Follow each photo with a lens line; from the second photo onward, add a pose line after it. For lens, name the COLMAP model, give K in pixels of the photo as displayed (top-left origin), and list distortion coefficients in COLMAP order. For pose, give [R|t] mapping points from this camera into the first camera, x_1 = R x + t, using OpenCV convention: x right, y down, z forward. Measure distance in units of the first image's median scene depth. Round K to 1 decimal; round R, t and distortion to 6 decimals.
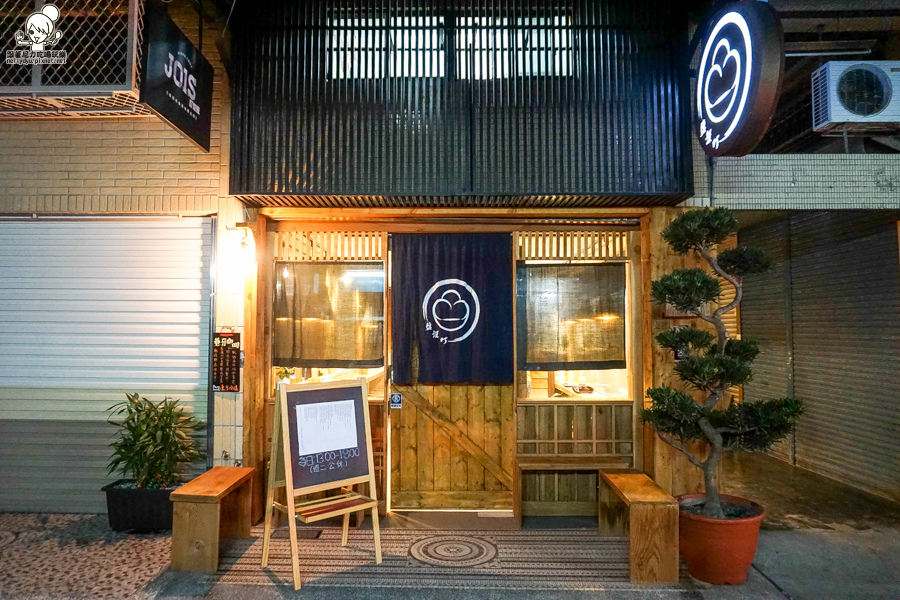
lens RADIAL K [[642.8, 0, 447.8], [0, 642.8, 295.3], [0, 0, 1]] dist [-0.033736, 0.009056]
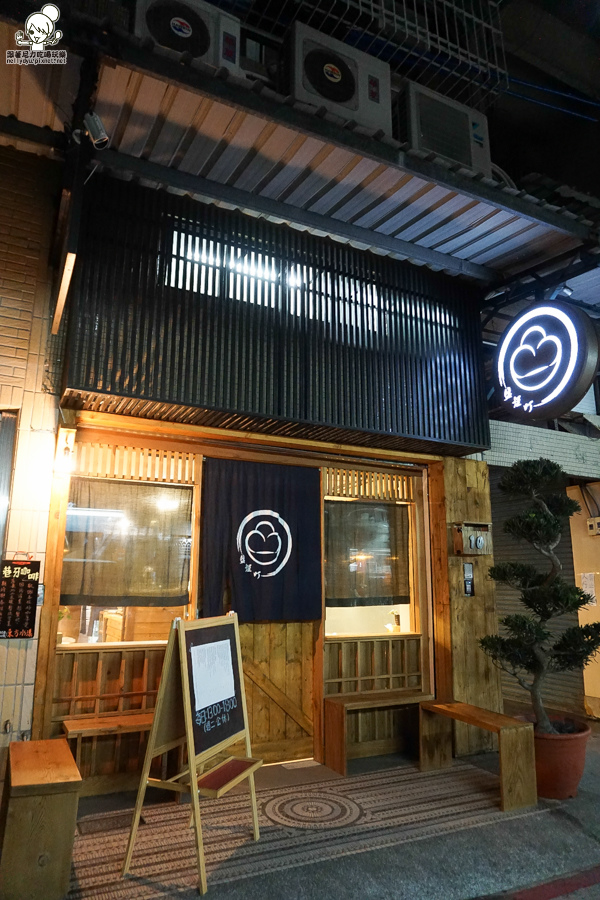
lens RADIAL K [[602.8, 0, 300.9], [0, 602.8, 453.0], [0, 0, 1]] dist [-0.022429, 0.010890]
pose [[0.880603, 0.104943, 0.462088, -0.399003], [-0.031296, 0.985919, -0.164268, 0.039460], [-0.472821, 0.130193, 0.871487, 0.188196]]
